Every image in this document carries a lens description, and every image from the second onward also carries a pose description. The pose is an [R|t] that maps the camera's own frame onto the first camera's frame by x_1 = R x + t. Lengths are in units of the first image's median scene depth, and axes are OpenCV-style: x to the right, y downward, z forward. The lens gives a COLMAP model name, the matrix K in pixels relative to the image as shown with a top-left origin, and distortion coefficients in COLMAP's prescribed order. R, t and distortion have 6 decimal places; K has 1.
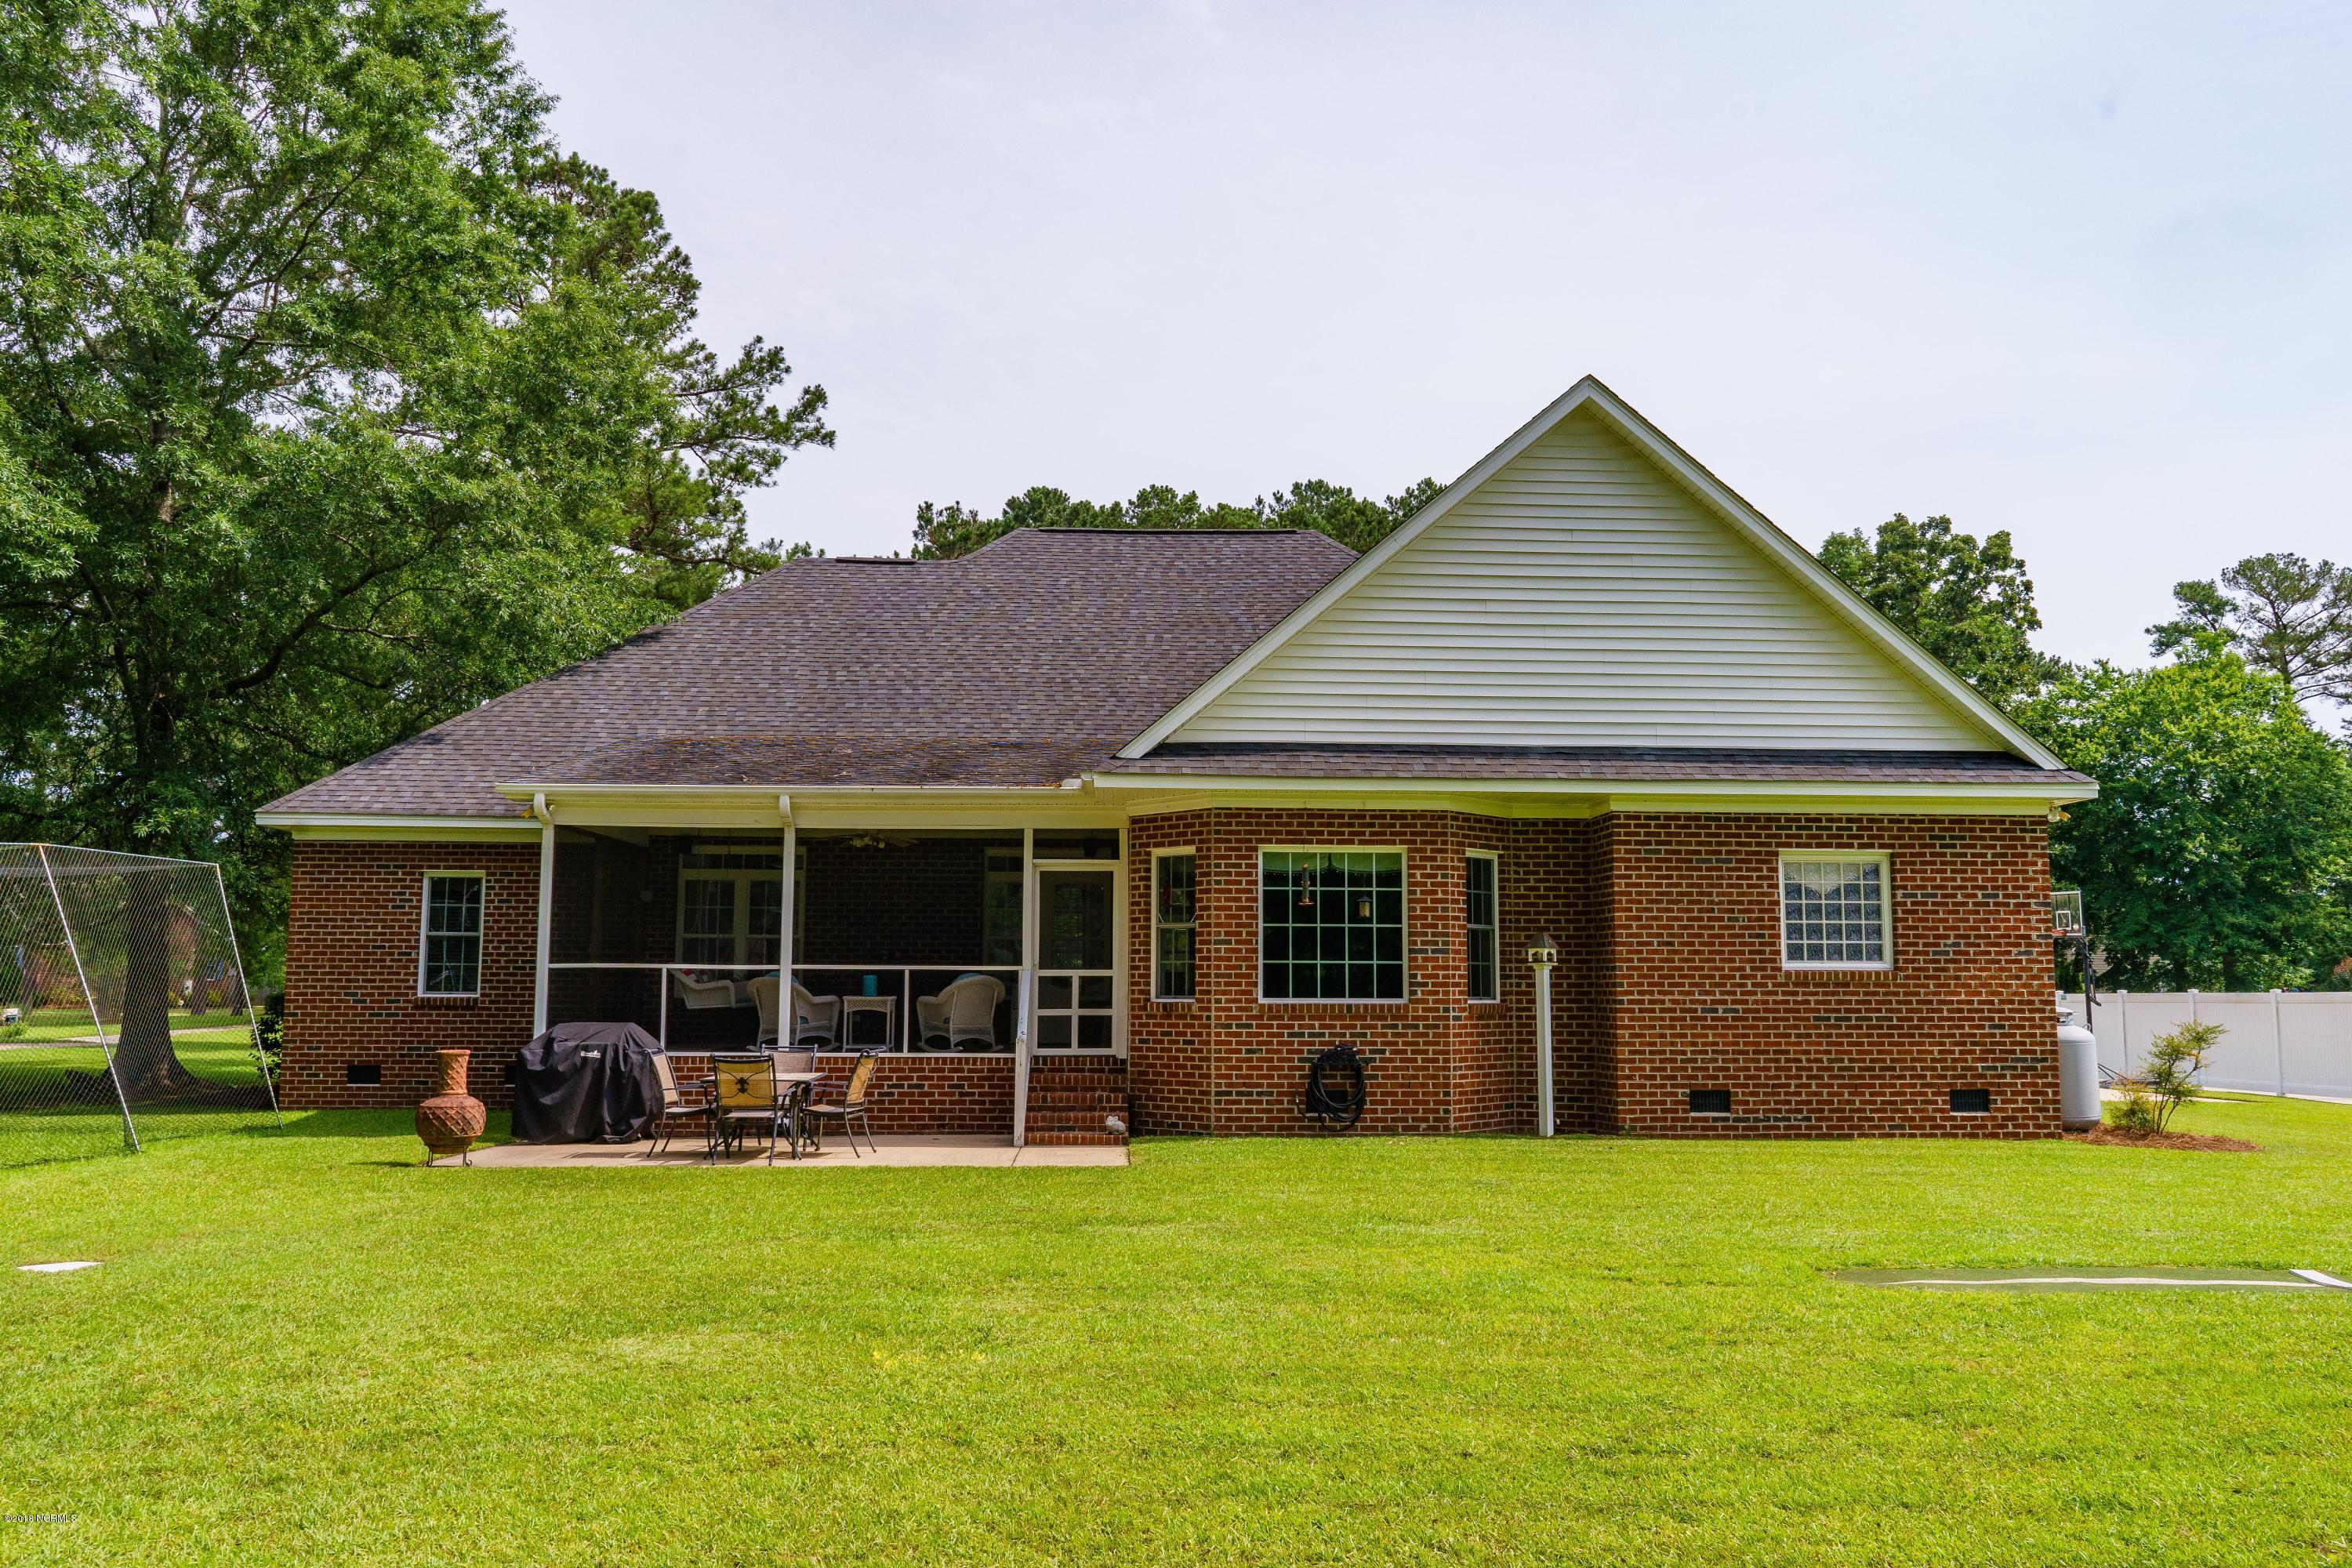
lens RADIAL K [[1908.7, 0, 1176.0], [0, 1908.7, 784.0], [0, 0, 1]] dist [-0.017005, -0.005721]
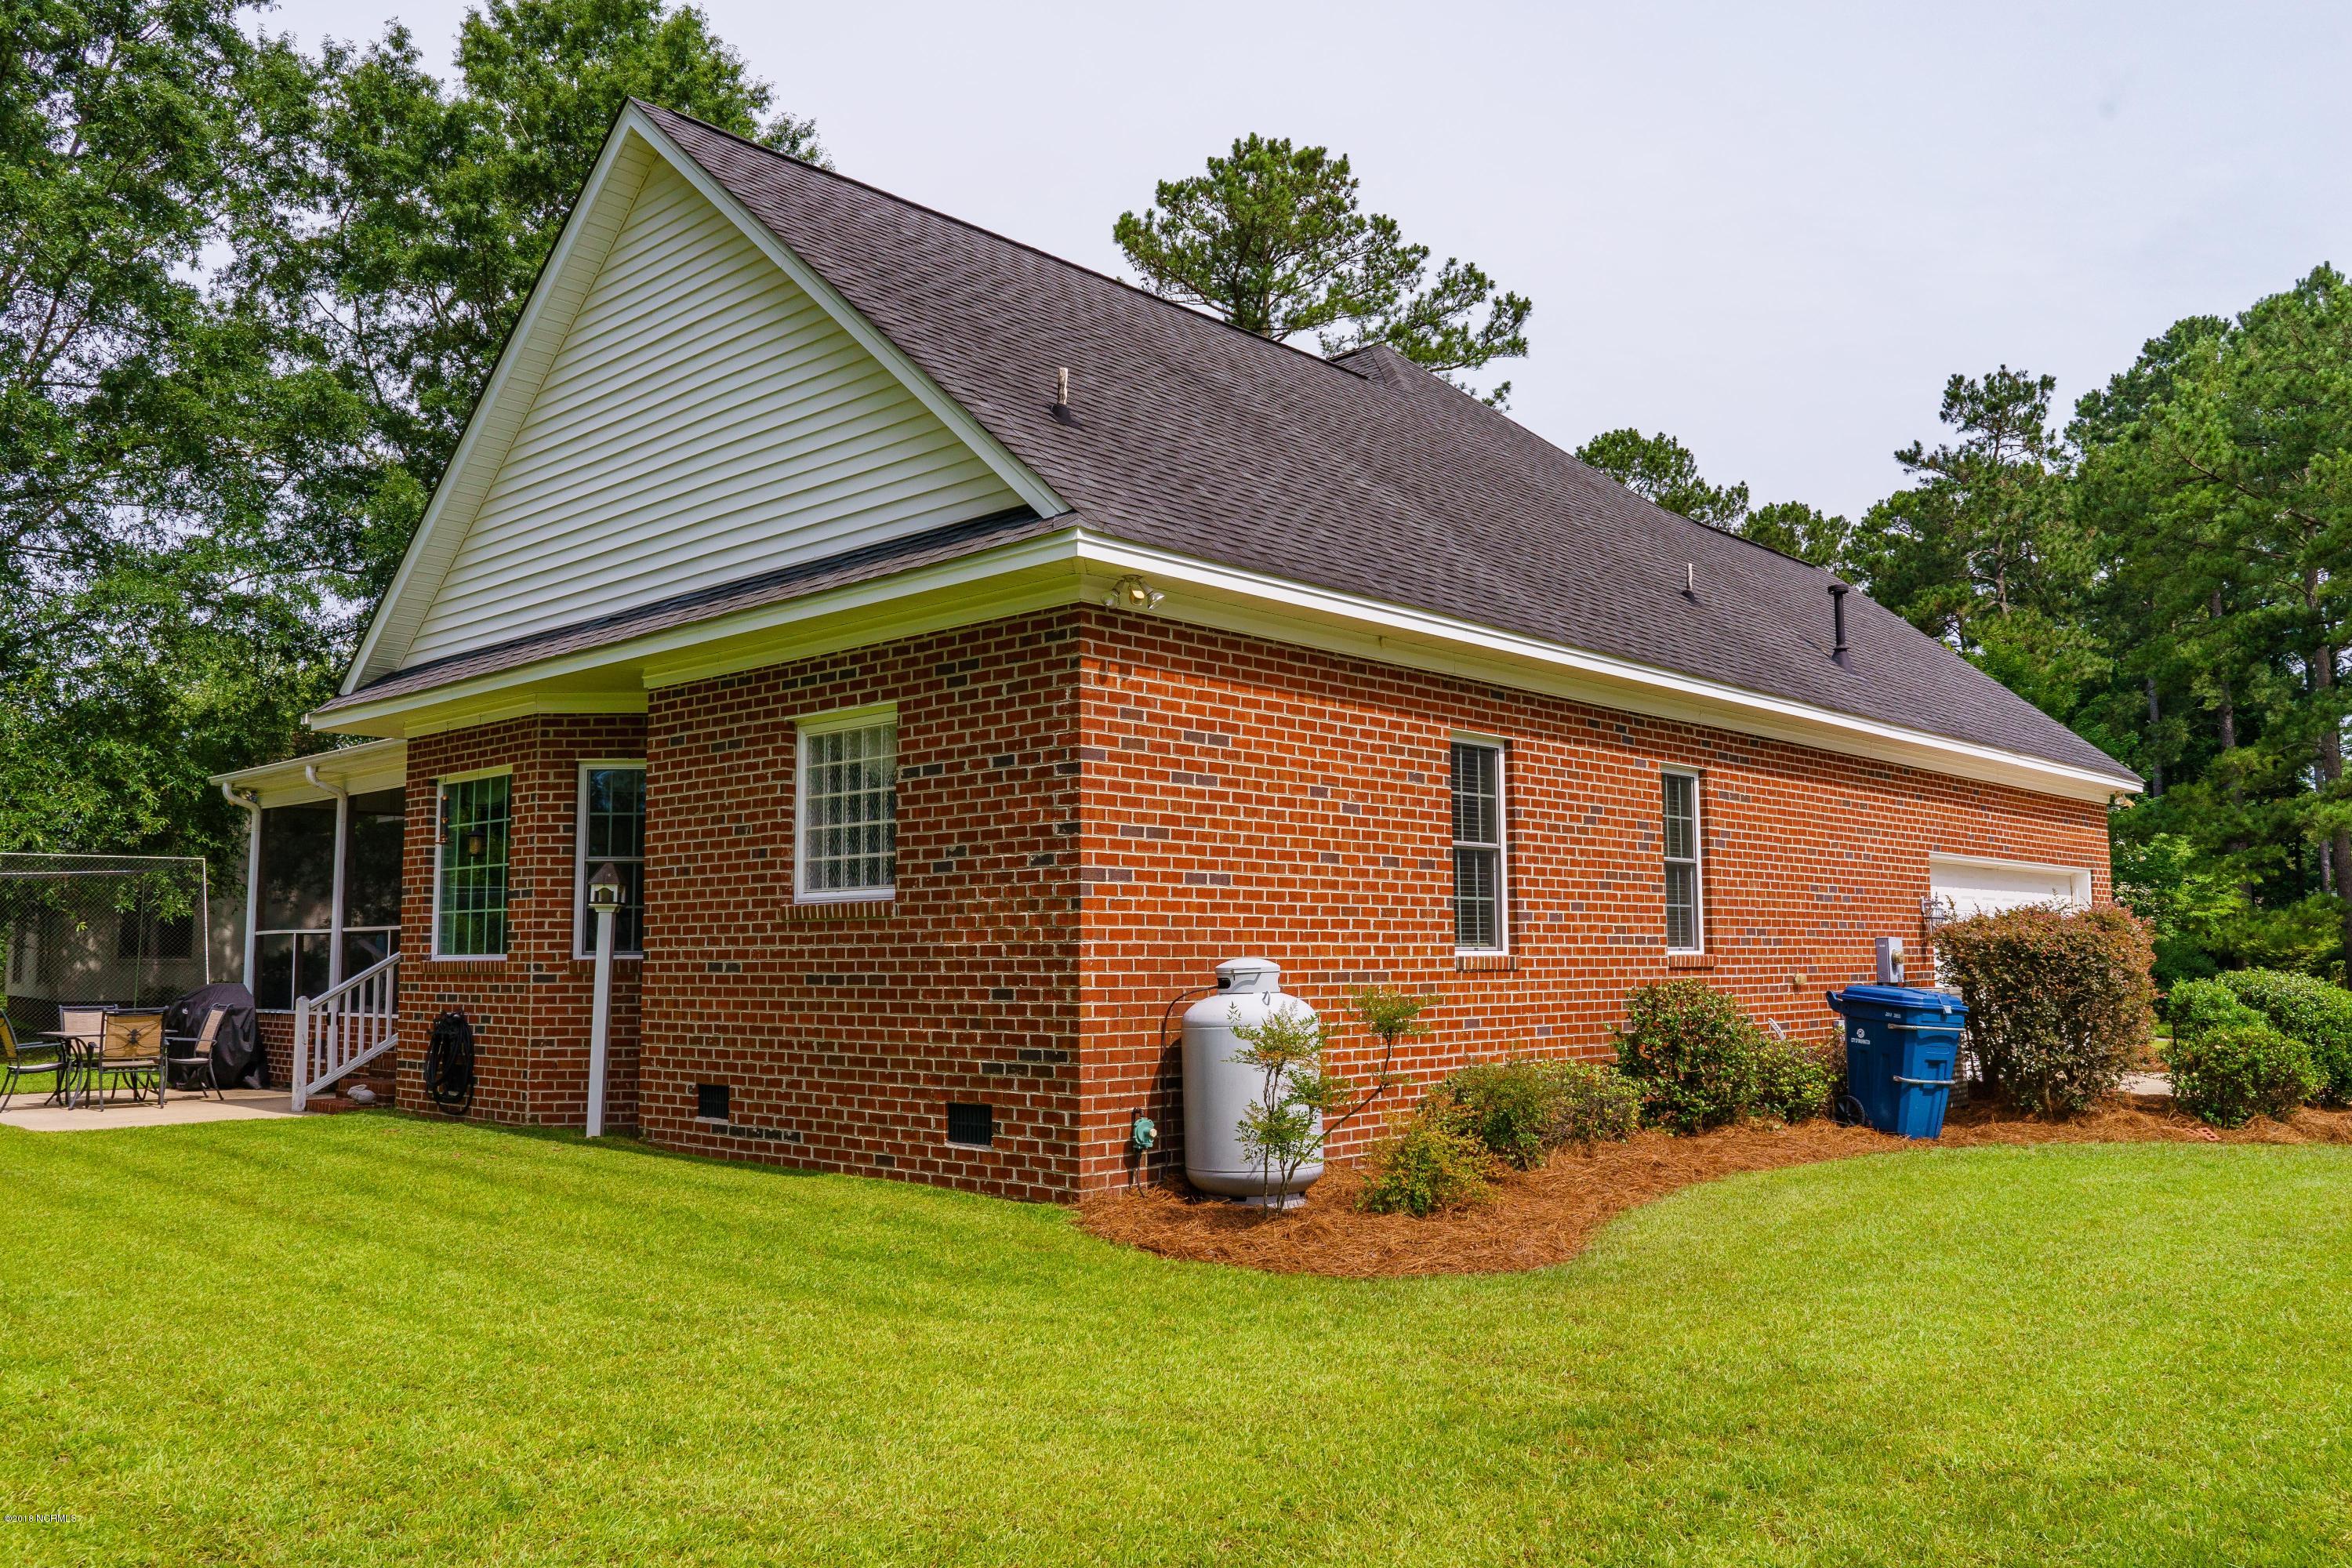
lens RADIAL K [[1837.5, 0, 1176.0], [0, 1837.5, 784.0], [0, 0, 1]] dist [-0.014651, -0.002504]
pose [[0.678844, -0.078179, -0.730109, 0.864578], [0.092326, 0.995512, -0.020755, 0.082109], [0.728455, -0.053319, 0.683016, 0.672509]]
